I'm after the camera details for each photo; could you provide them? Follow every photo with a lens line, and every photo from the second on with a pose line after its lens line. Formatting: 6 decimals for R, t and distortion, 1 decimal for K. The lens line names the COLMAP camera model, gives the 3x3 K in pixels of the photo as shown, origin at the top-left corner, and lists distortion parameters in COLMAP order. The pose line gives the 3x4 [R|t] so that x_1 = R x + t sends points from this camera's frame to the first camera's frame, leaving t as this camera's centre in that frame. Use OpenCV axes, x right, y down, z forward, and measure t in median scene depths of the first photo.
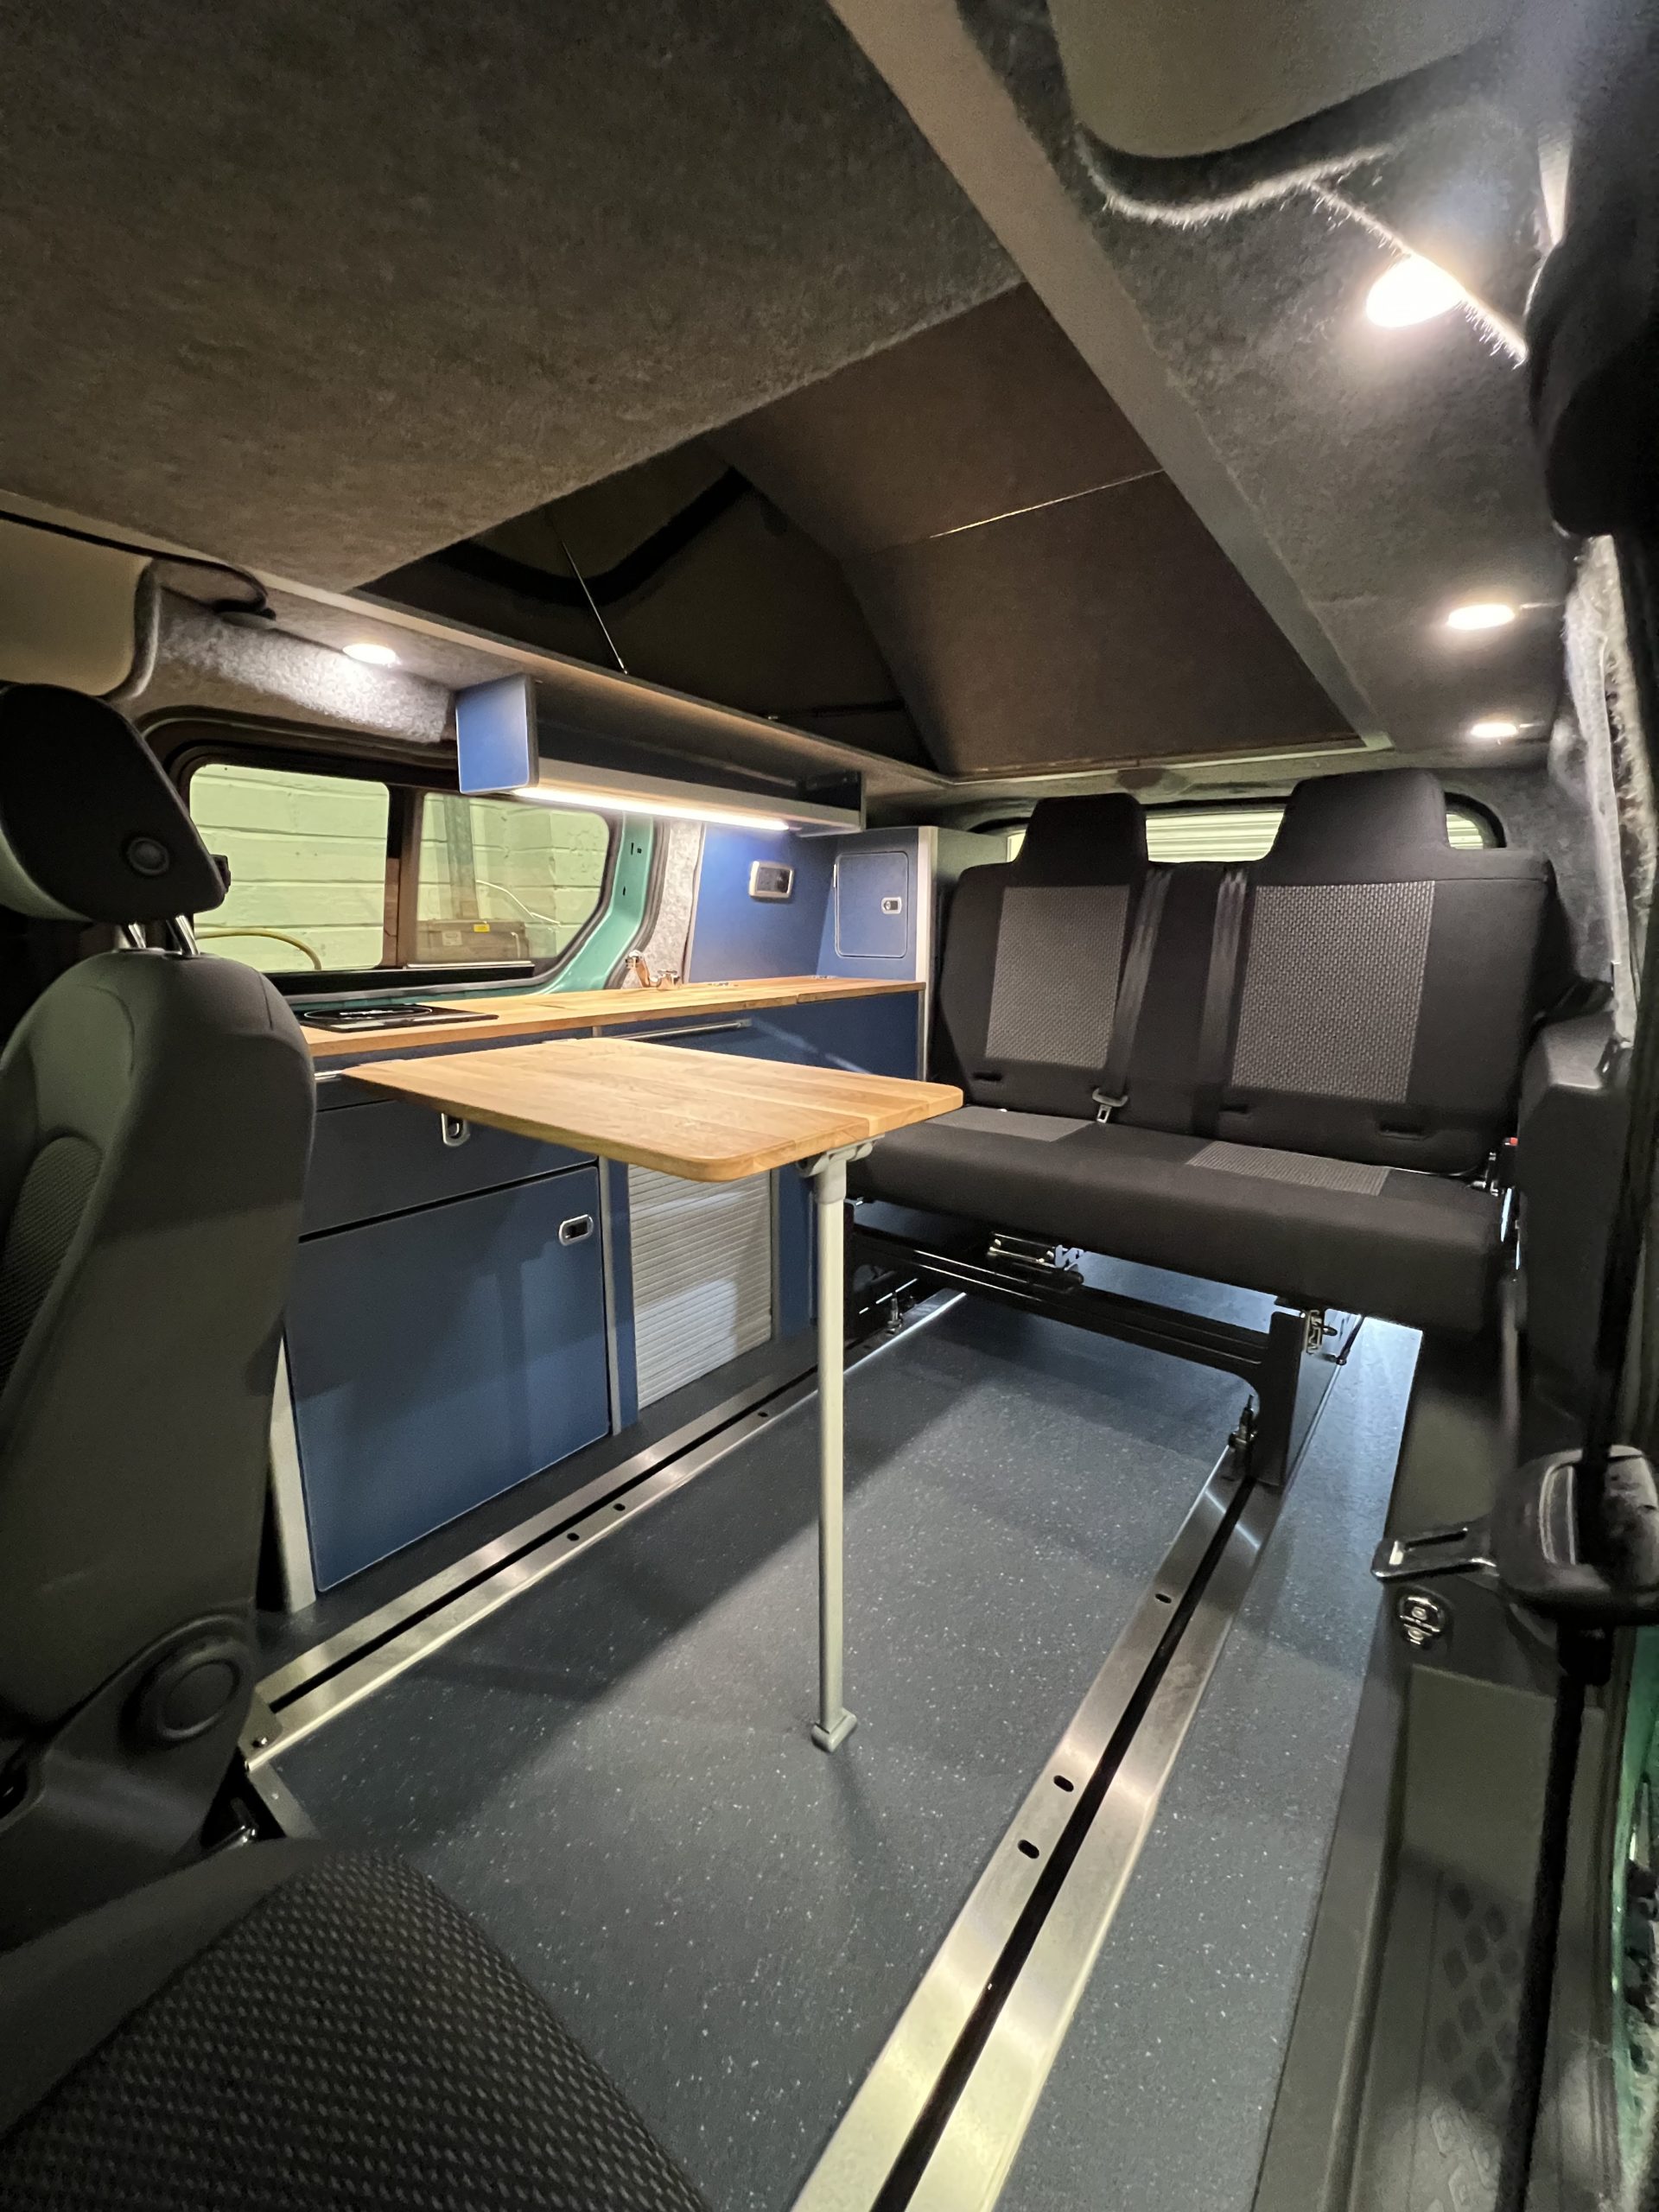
lens RADIAL K [[907.7, 0, 832.1], [0, 907.7, 1110.0], [0, 0, 1]] dist [0.013433, 0.000107]
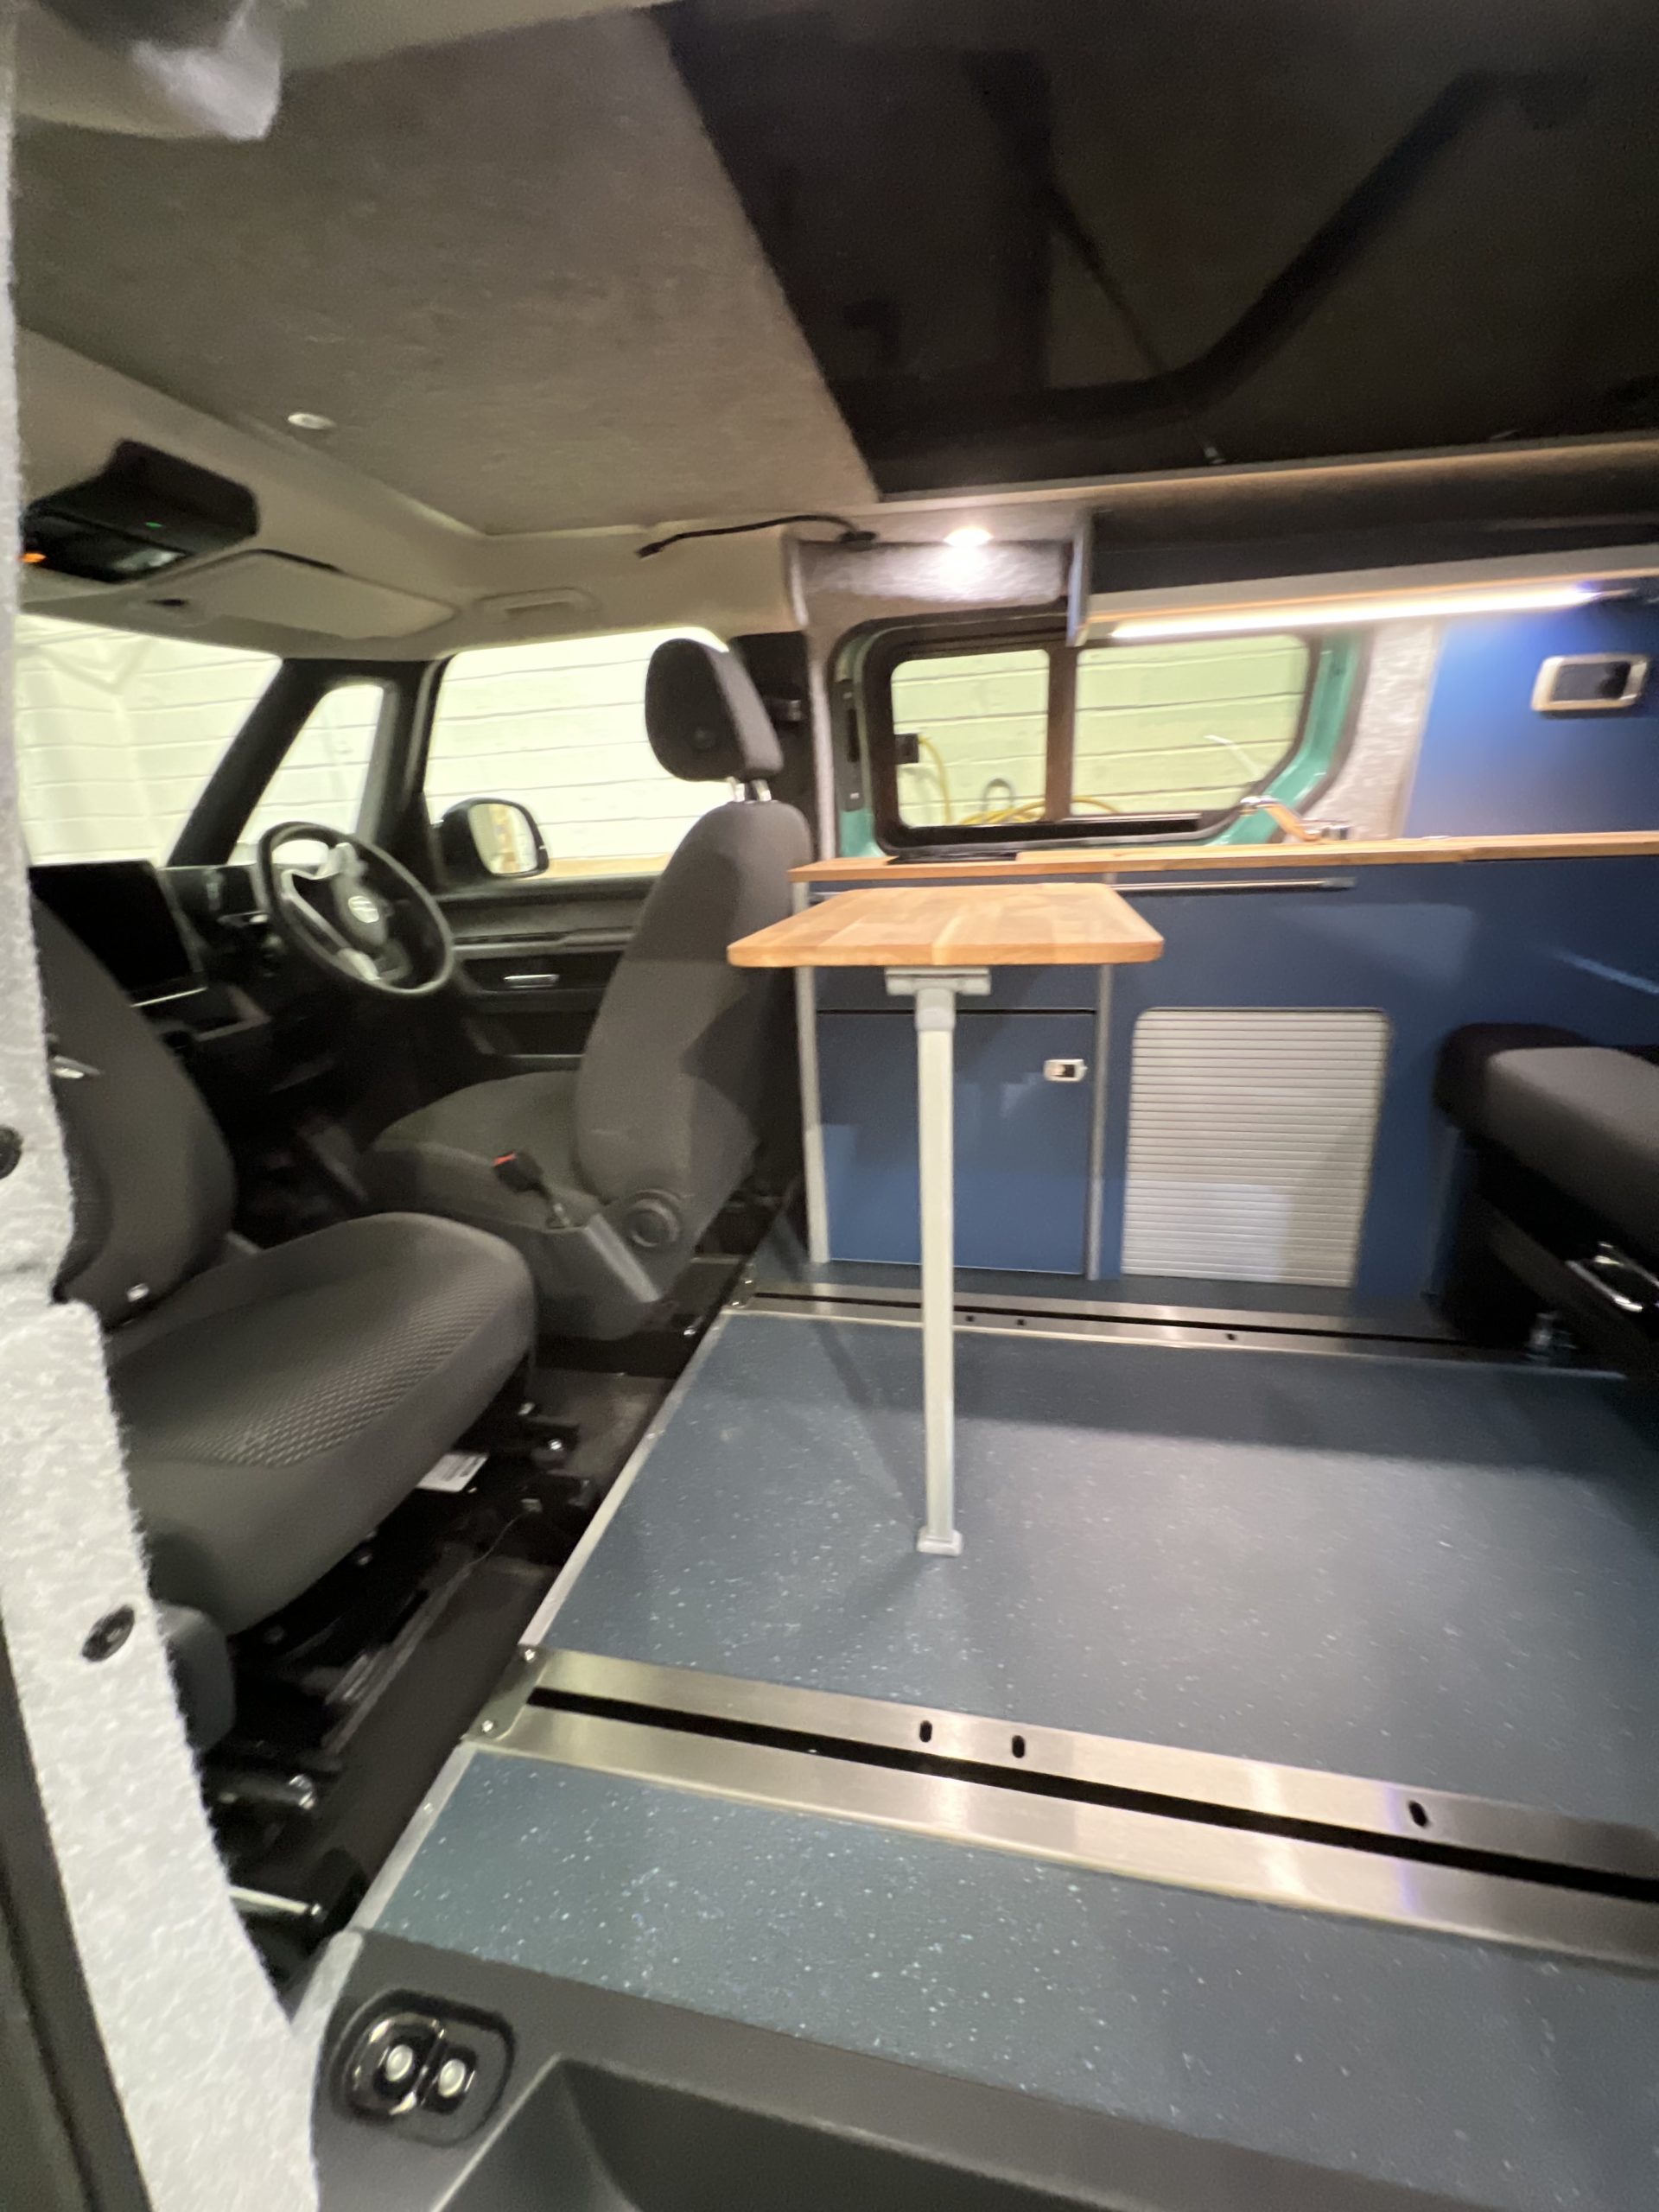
lens RADIAL K [[907.7, 0, 842.2], [0, 907.7, 1101.5], [0, 0, 1]] dist [0.013433, 0.000107]
pose [[0.427079, 0.247124, -0.869789, 0.548924], [-0.149943, 0.967966, 0.201393, -0.005642], [0.891695, 0.044408, 0.450452, 0.307555]]
